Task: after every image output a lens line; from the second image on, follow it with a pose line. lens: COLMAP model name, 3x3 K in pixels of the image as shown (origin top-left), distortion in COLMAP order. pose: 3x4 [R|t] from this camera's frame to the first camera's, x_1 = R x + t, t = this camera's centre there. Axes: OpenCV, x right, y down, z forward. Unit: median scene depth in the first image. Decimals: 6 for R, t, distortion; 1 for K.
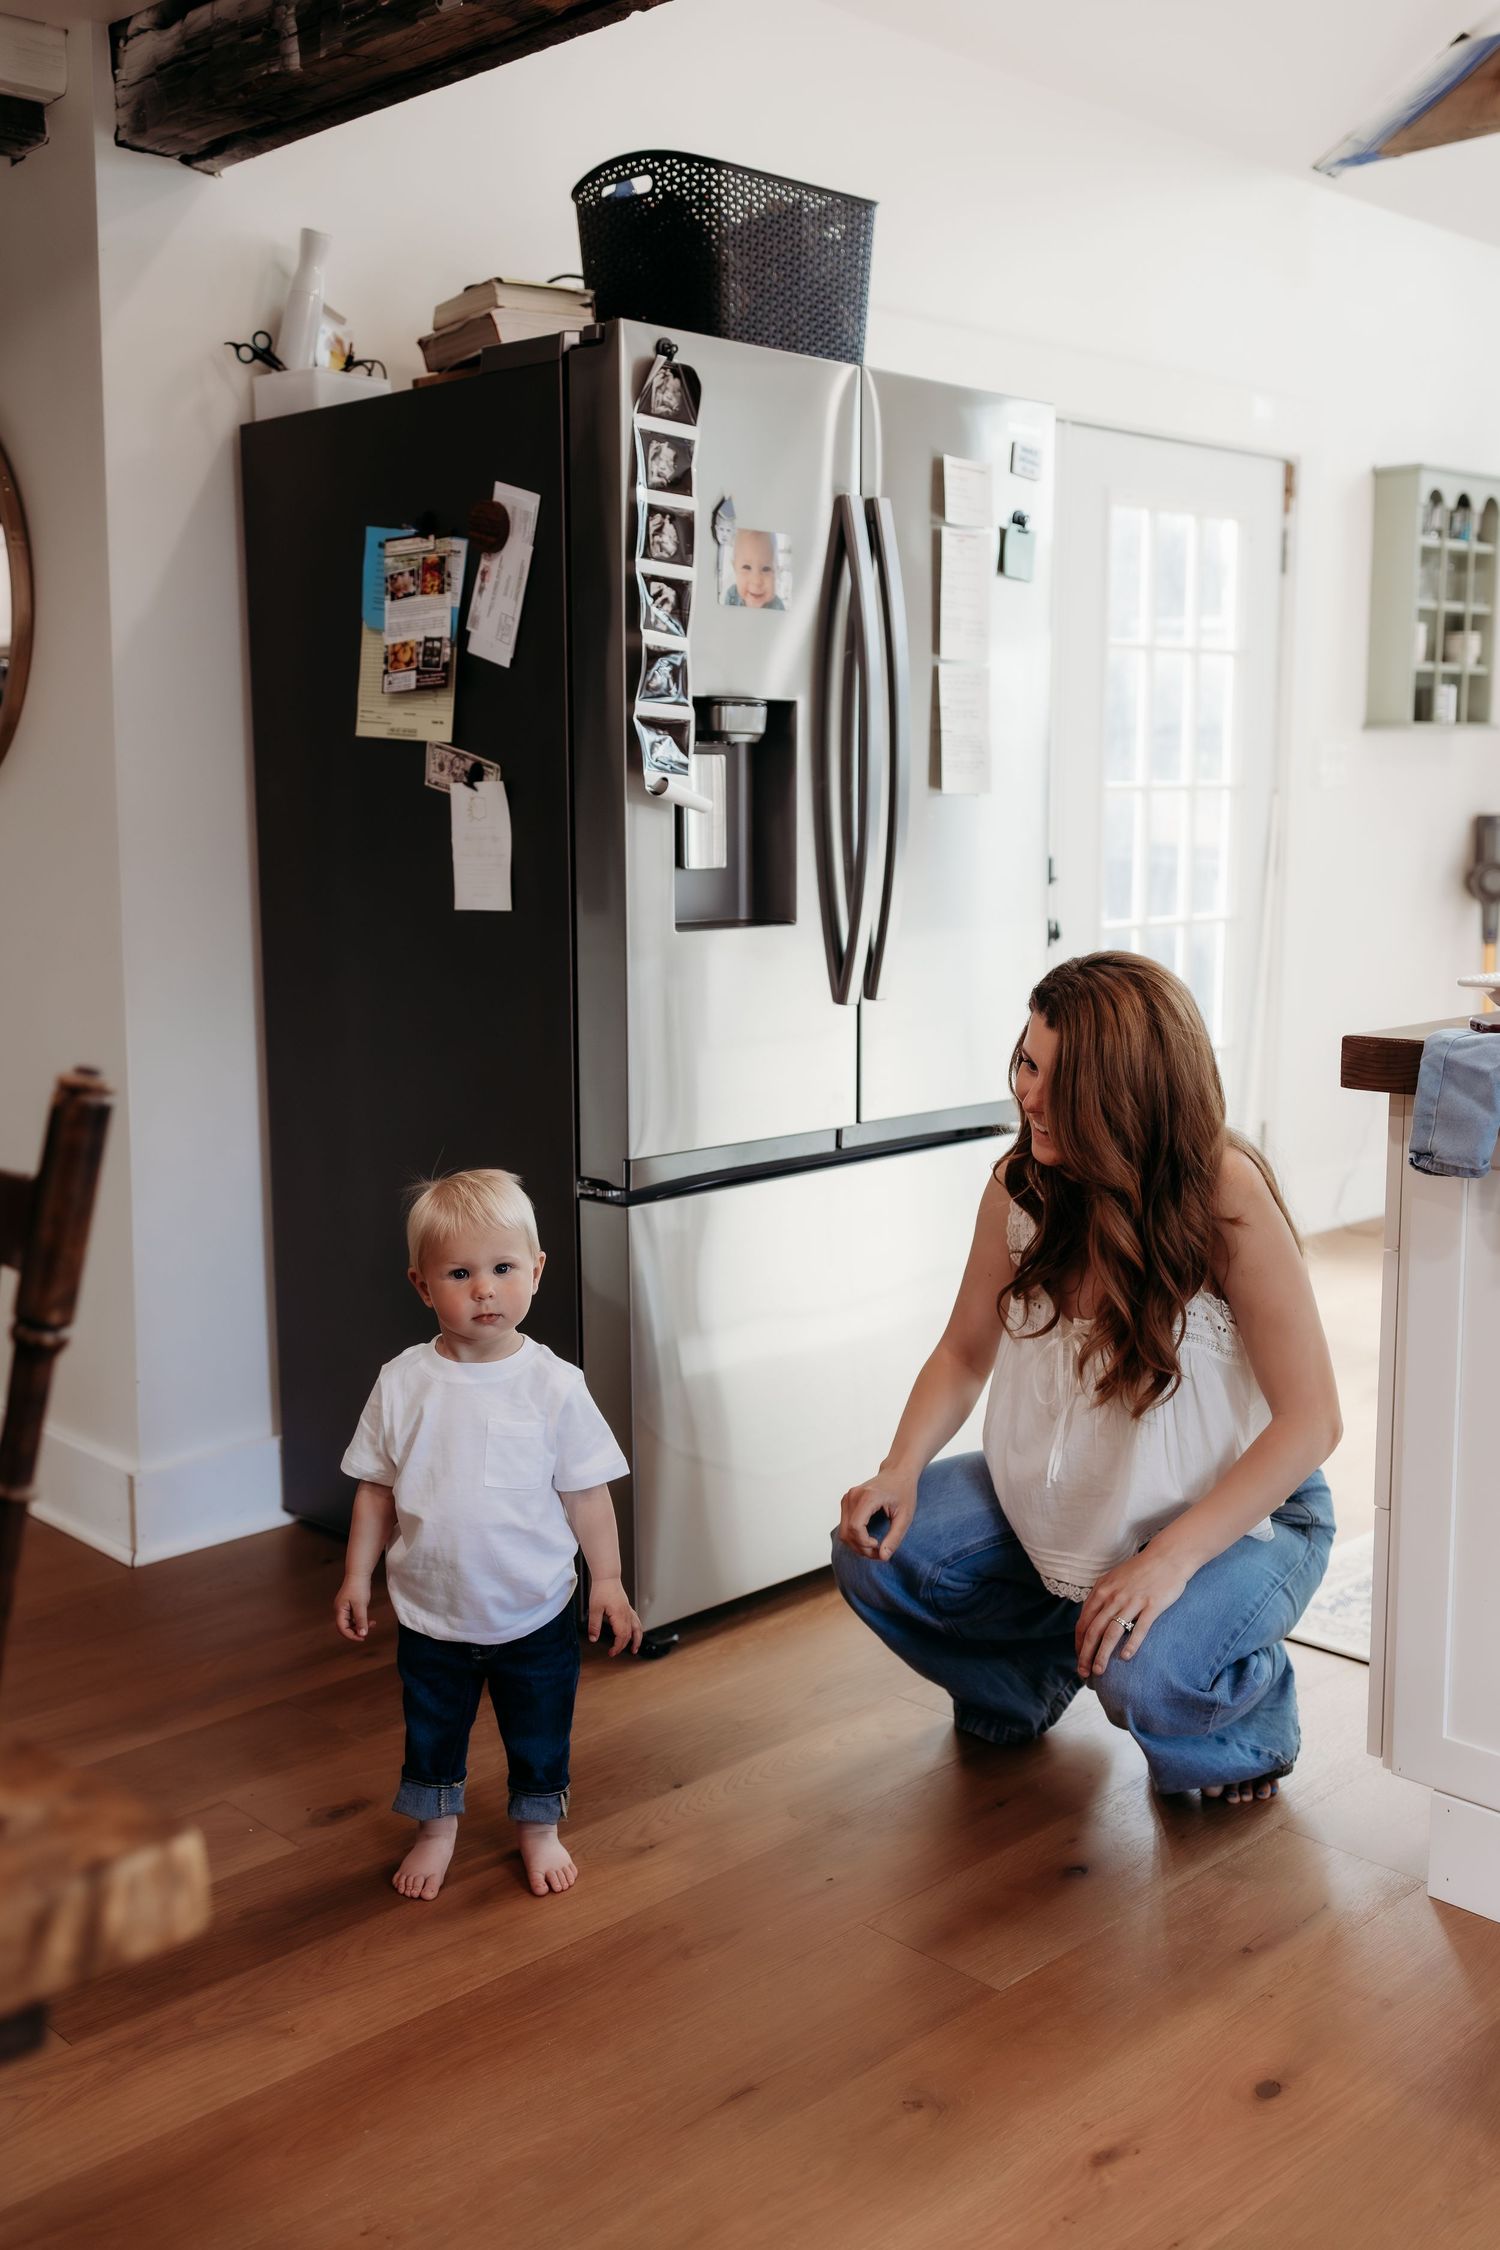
lens RADIAL K [[2234.7, 0, 749.7], [0, 2234.7, 1111.8], [0, 0, 1]] dist [0.015076, 0.012914]
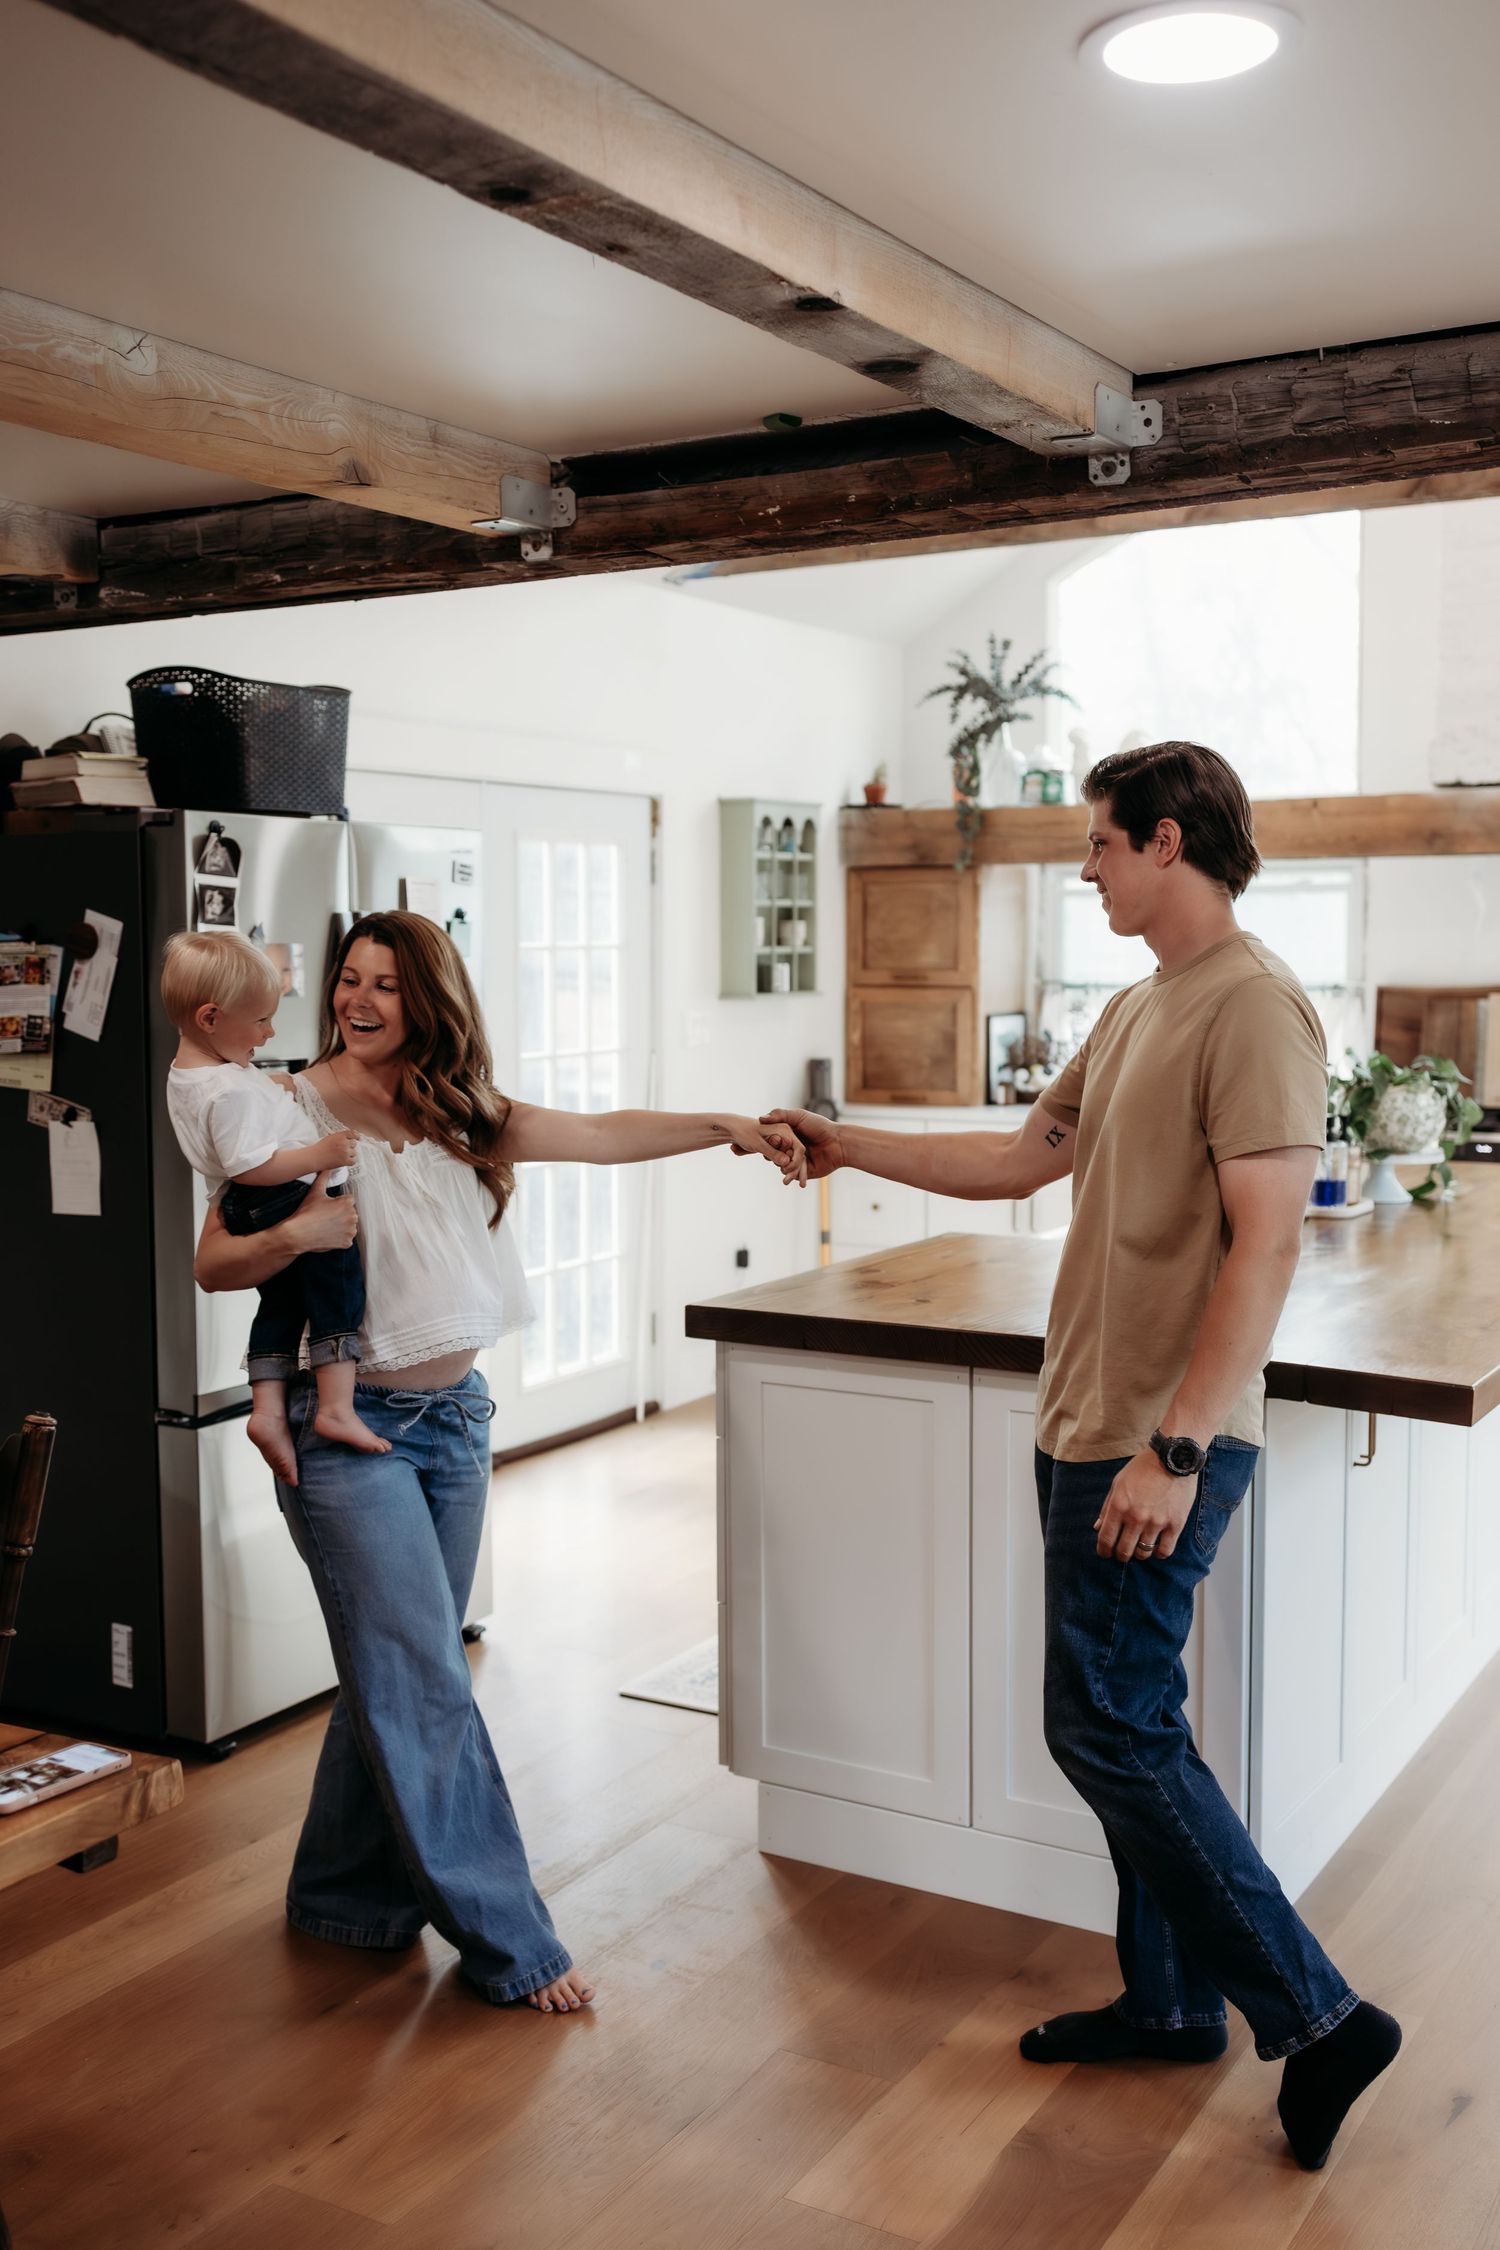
lens RADIAL K [[2246.3, 0, 750.9], [0, 2246.3, 1127.7], [0, 0, 1]] dist [-0.011923, -0.005822]
pose [[0.965202, -0.021620, 0.260611, -0.077591], [0.036596, 0.997937, -0.052749, -0.055280], [-0.258933, 0.060451, 0.964002, -0.419040]]
